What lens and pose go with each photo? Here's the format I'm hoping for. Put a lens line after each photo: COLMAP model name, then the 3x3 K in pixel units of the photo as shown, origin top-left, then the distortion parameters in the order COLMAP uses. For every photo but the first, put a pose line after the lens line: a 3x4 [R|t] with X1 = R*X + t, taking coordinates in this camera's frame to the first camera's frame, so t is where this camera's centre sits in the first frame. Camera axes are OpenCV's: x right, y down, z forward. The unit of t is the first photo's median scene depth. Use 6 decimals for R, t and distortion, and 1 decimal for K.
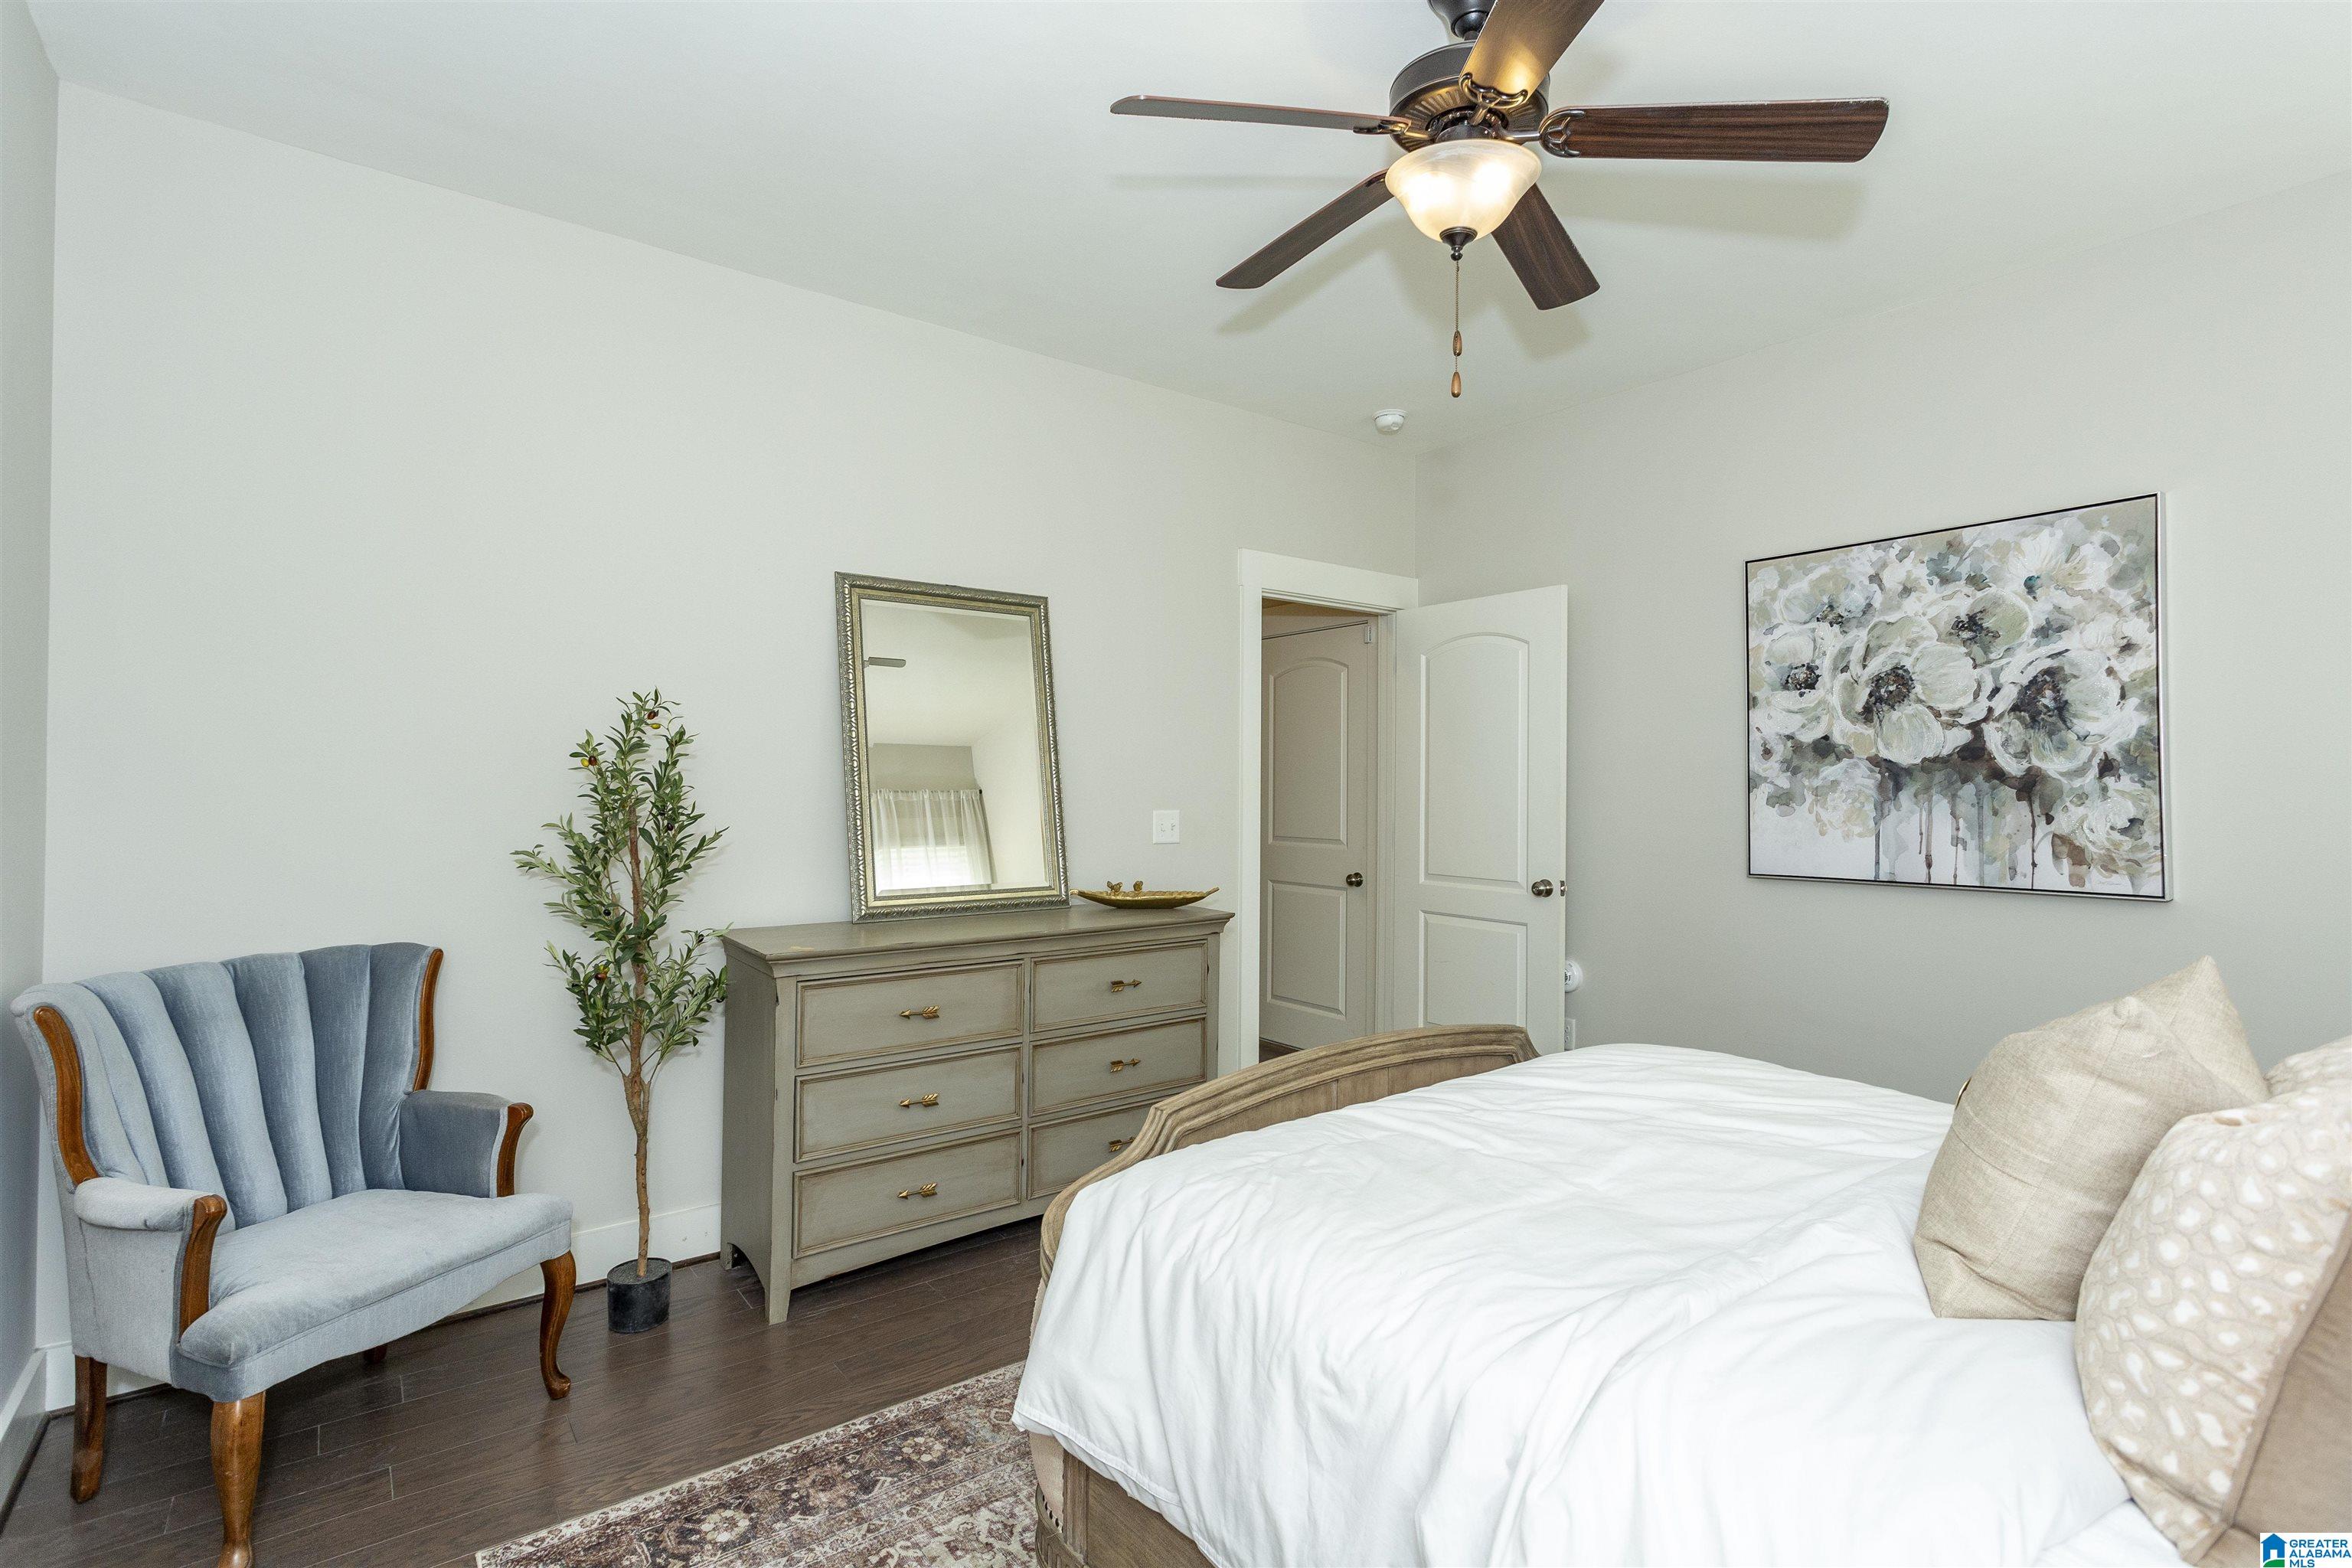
lens RADIAL K [[1128.7, 0, 1171.6], [0, 1128.7, 777.3], [0, 0, 1]] dist [-0.001250, 0.005824]
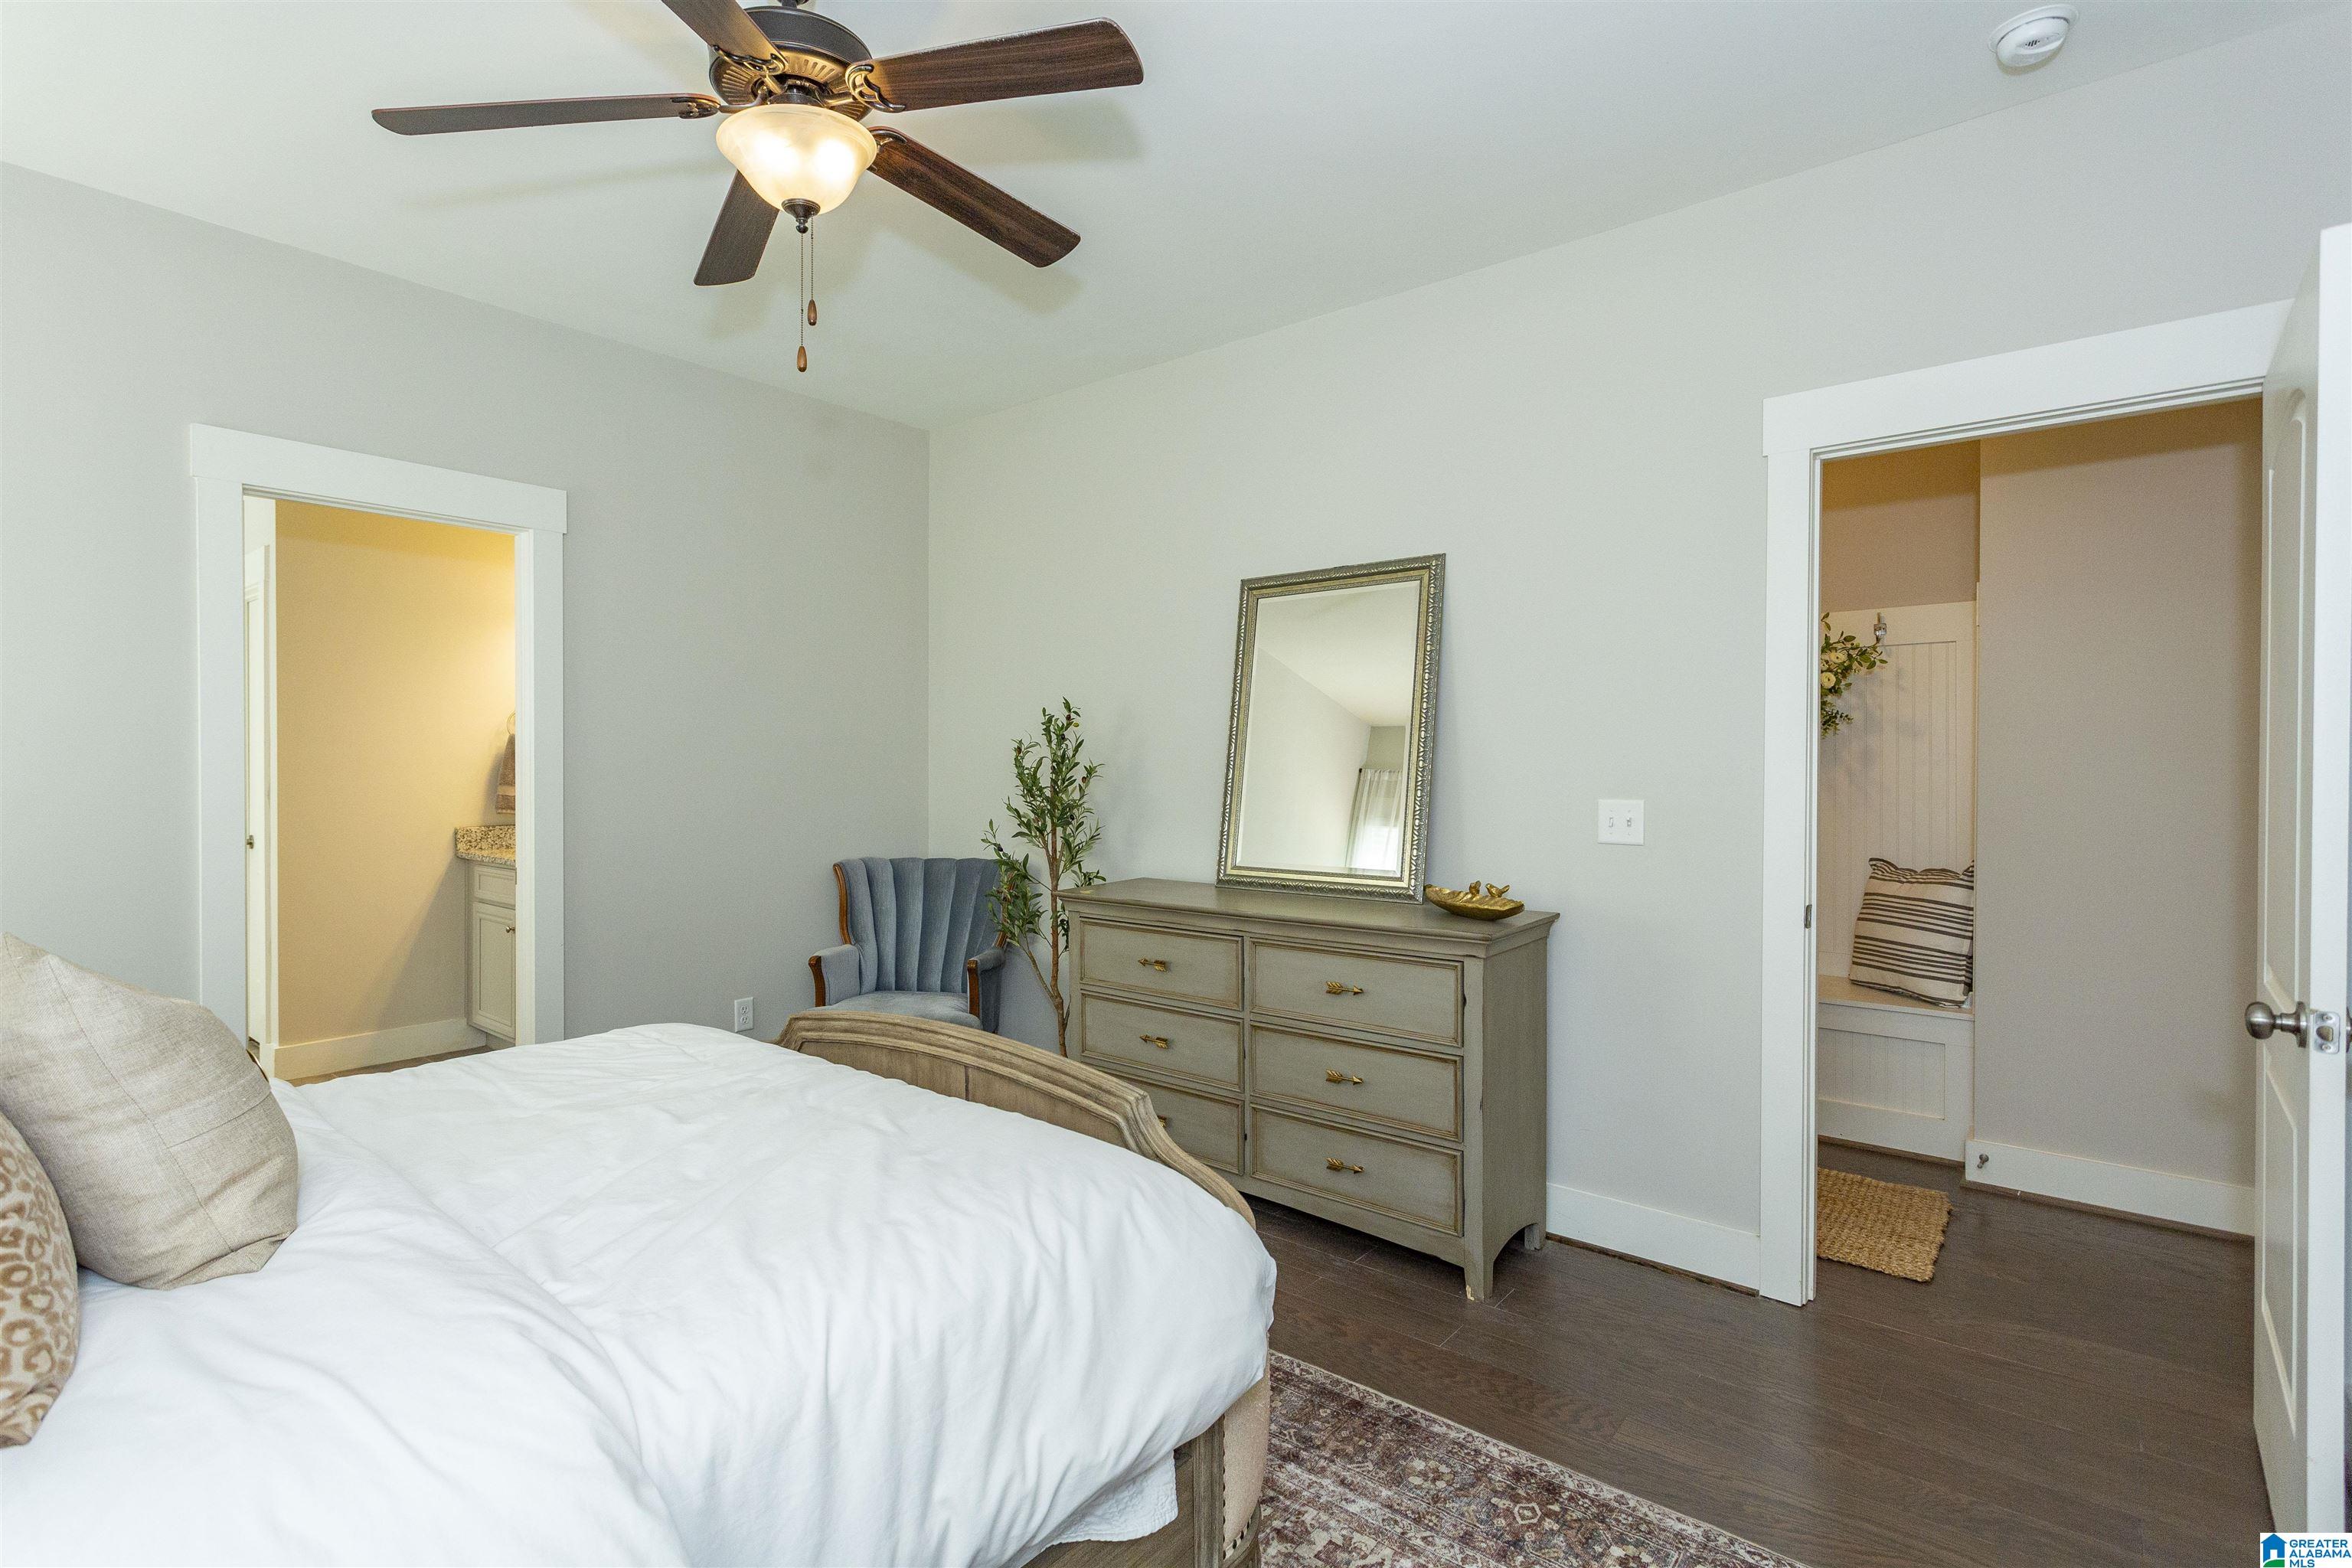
lens RADIAL K [[1128.7, 0, 1156.3], [0, 1128.7, 767.7], [0, 0, 1]] dist [-0.001250, 0.005824]
pose [[0.214463, -0.001161, -0.976731, 0.841605], [0.006709, 0.999977, 0.000284, 0.007726], [0.976709, -0.006614, 0.214466, 0.704724]]
